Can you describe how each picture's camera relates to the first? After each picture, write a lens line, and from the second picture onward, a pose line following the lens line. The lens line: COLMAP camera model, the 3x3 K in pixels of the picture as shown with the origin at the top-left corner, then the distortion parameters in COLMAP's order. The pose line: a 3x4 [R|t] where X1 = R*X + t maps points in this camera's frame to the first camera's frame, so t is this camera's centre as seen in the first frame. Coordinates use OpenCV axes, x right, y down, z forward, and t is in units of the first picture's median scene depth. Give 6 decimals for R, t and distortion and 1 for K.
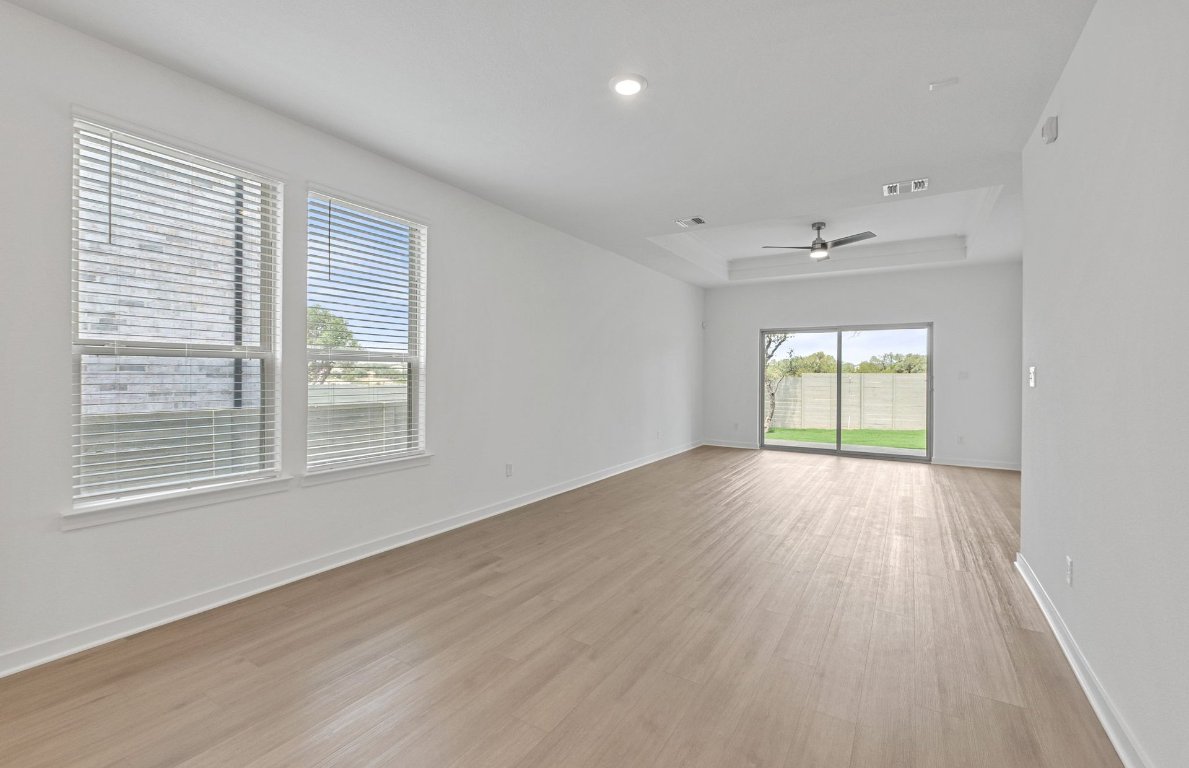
lens RADIAL K [[505.8, 0, 598.3], [0, 505.8, 372.9], [0, 0, 1]] dist [0.000434, 0.000035]
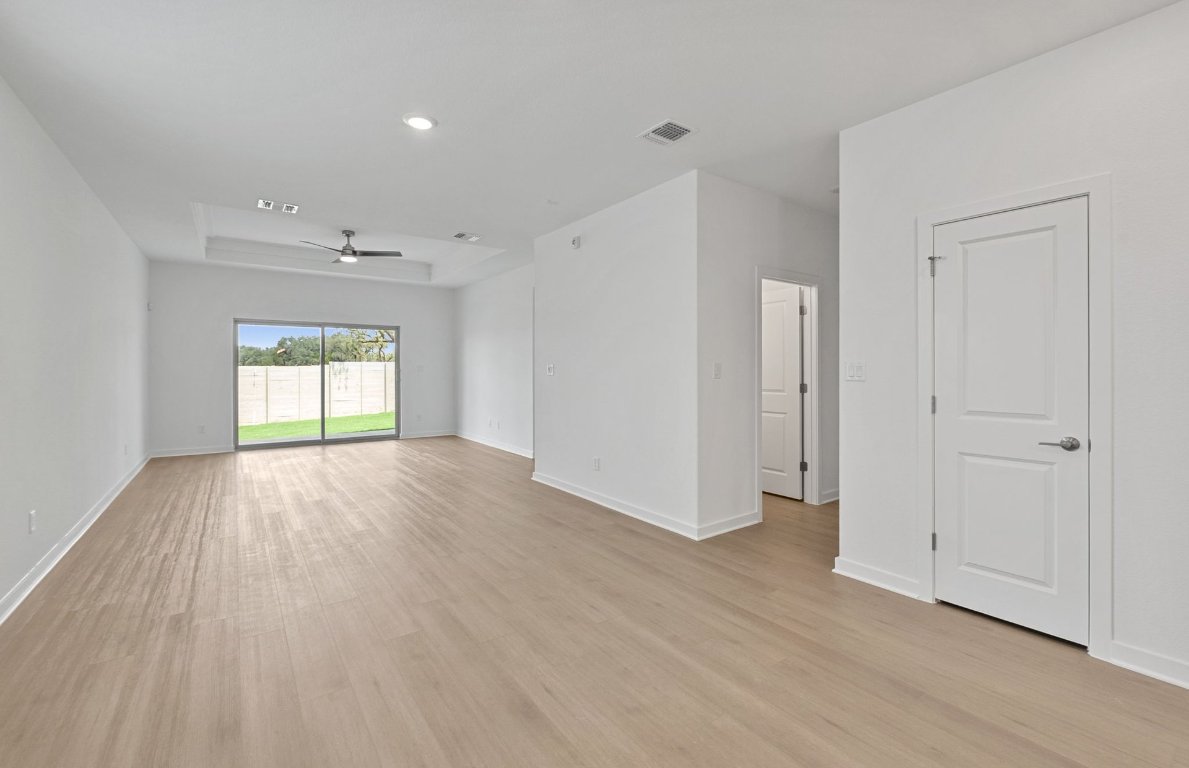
lens RADIAL K [[505.8, 0, 598.3], [0, 505.8, 372.9], [0, 0, 1]] dist [0.000434, 0.000035]
pose [[0.383183, -0.015308, 0.923545, -0.307082], [0.001372, 0.999871, 0.016004, -0.003937], [-0.923671, -0.004866, 0.383155, 0.063767]]
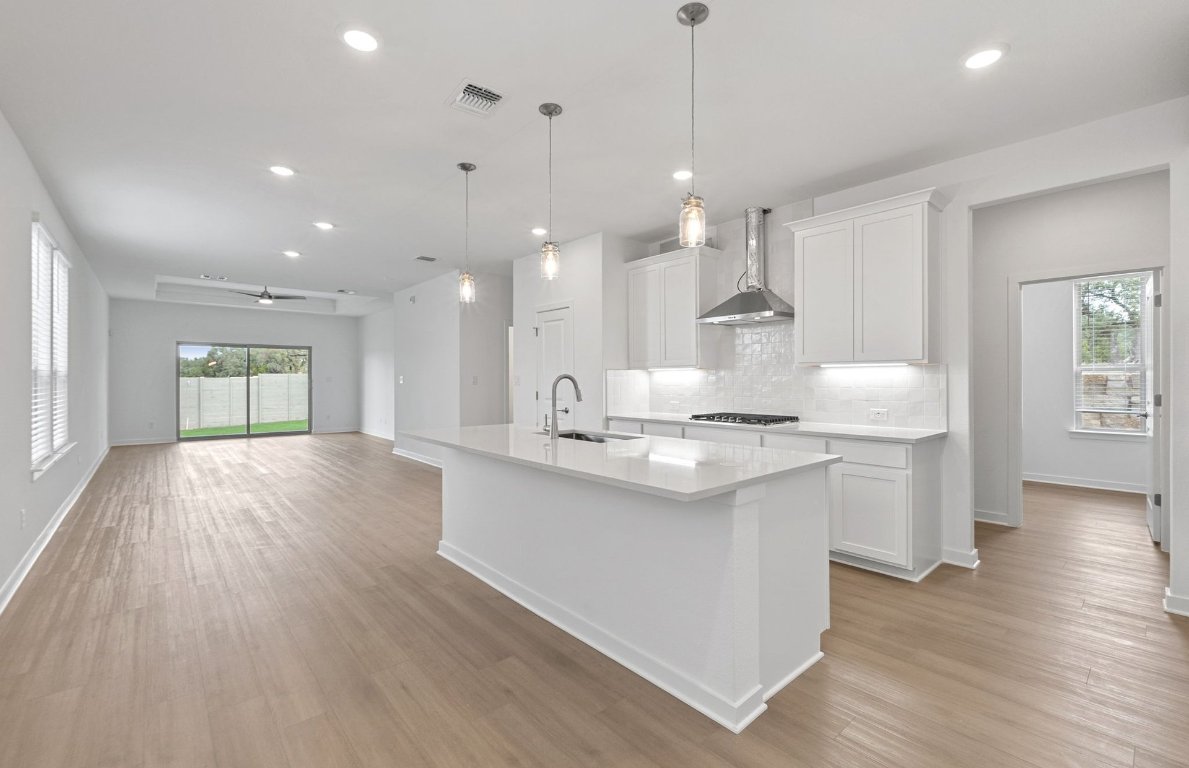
lens RADIAL K [[505.9, 0, 594.5], [0, 505.9, 384.0], [0, 0, 1]] dist [-0.000646, -0.000267]
pose [[0.299770, -0.015454, 0.953886, -0.605442], [0.001250, 0.999874, 0.015807, -0.004836], [-0.954011, -0.003546, 0.299752, -0.343574]]
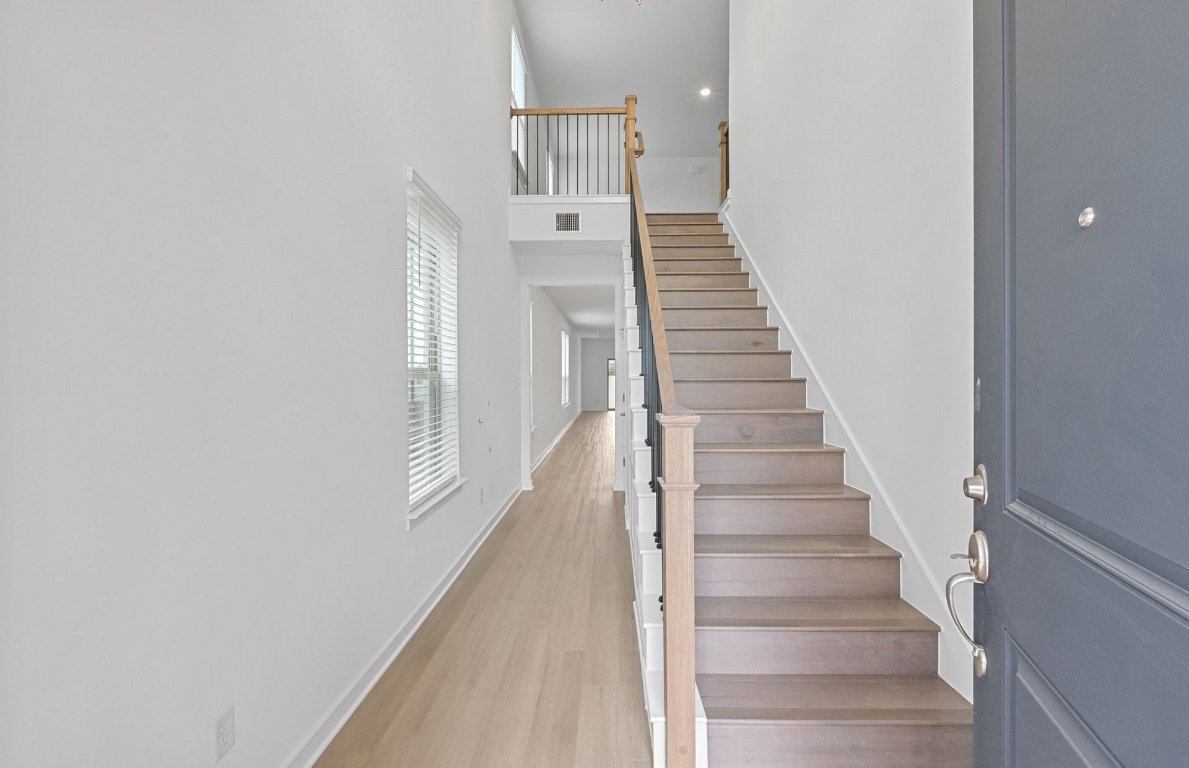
lens RADIAL K [[505.8, 0, 598.3], [0, 505.8, 372.9], [0, 0, 1]] dist [0.000434, 0.000035]
pose [[0.864973, -0.008567, 0.501745, -1.012962], [0.011067, 0.999937, -0.002006, -0.019621], [-0.501696, 0.007288, 0.865013, -1.134171]]
